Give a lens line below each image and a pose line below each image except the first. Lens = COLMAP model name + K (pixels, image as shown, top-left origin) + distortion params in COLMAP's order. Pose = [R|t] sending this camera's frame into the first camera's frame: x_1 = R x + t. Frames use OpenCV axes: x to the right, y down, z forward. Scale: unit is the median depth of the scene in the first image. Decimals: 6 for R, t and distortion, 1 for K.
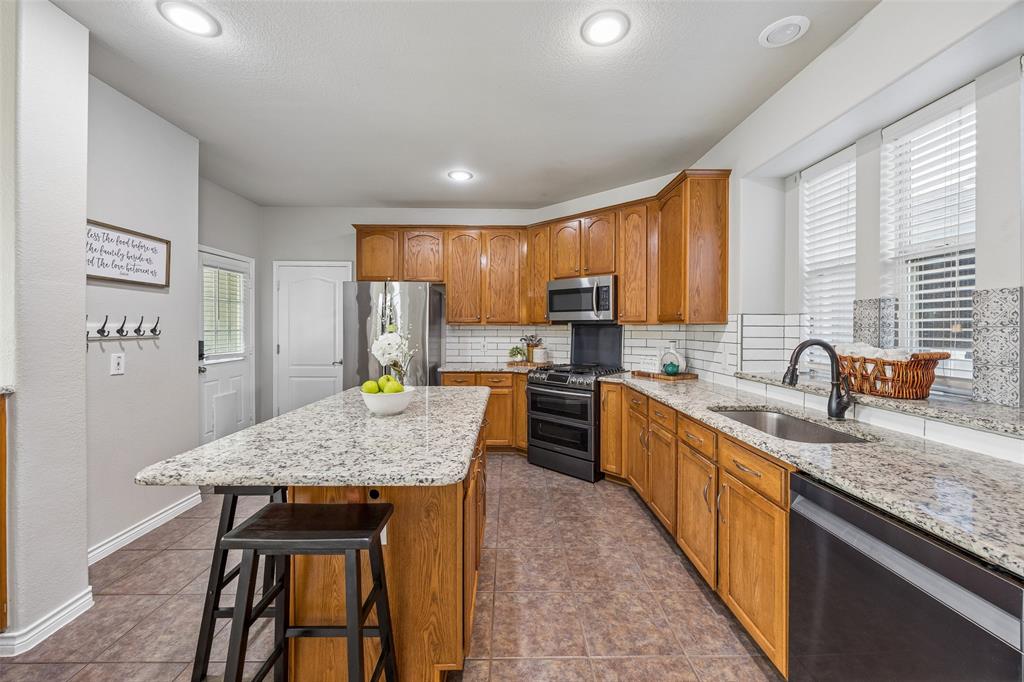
lens RADIAL K [[393.0, 0, 513.4], [0, 393.0, 331.1], [0, 0, 1]] dist [-0.002190, 0.000330]
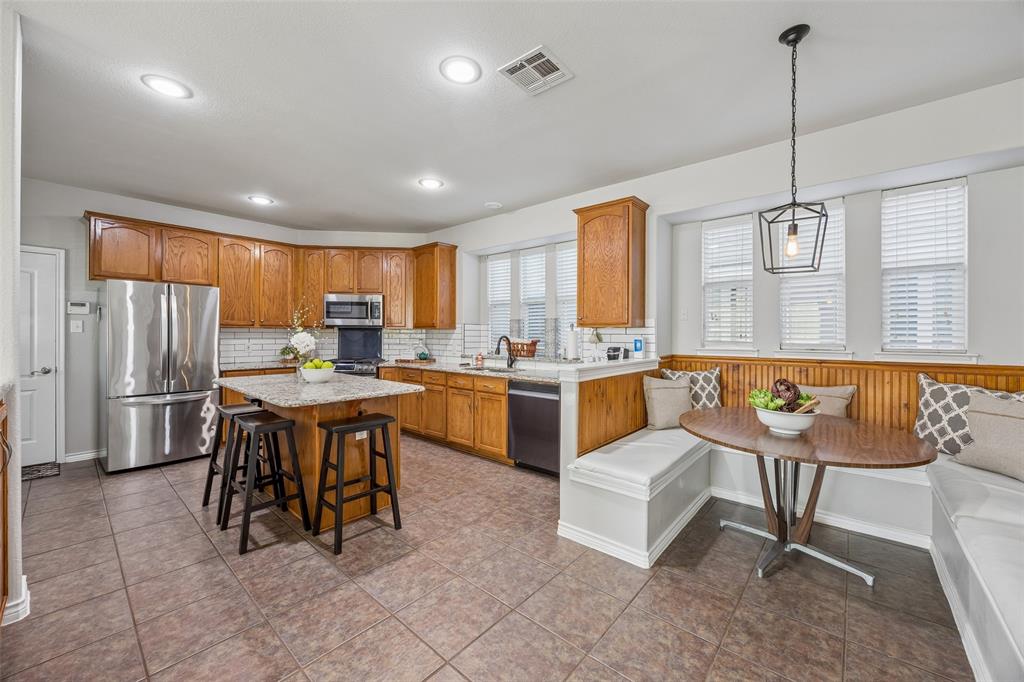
lens RADIAL K [[393.0, 0, 516.5], [0, 393.0, 335.9], [0, 0, 1]] dist [-0.002190, 0.000330]
pose [[0.669721, -0.004495, 0.742599, -0.758794], [0.002794, 0.999990, 0.003534, 0.009873], [-0.742607, -0.000292, 0.669727, -0.532830]]
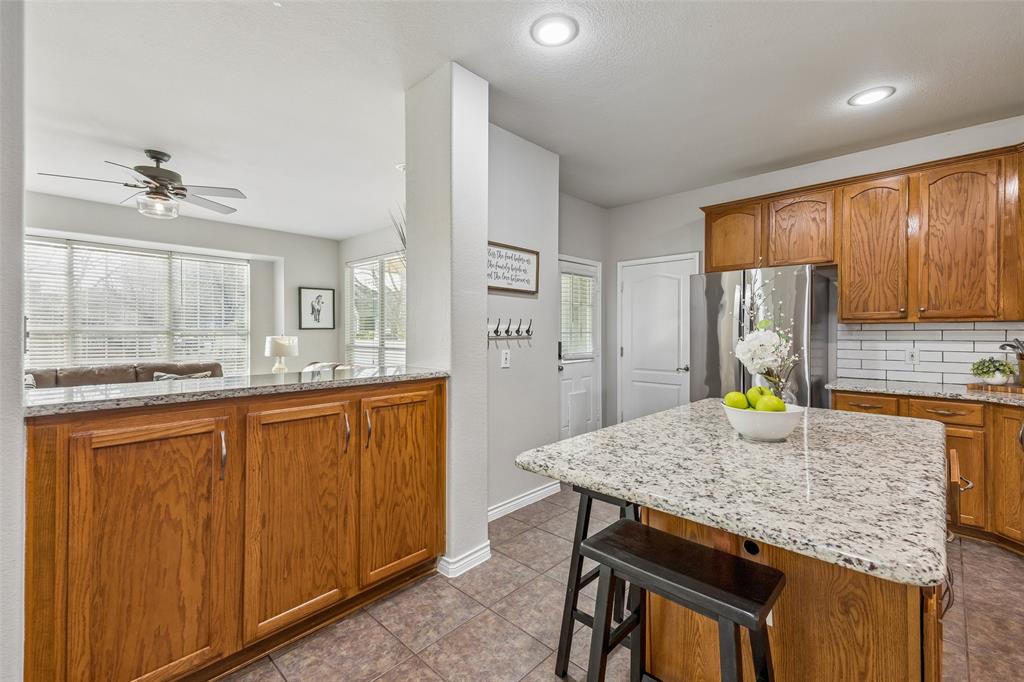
lens RADIAL K [[435.7, 0, 510.1], [0, 435.7, 335.2], [0, 0, 1]] dist [0.018379, -0.000658]
pose [[0.709339, -0.000897, -0.704867, -0.062561], [-0.001668, 0.999994, -0.002951, 0.015437], [0.704866, 0.003269, 0.709333, 0.066509]]
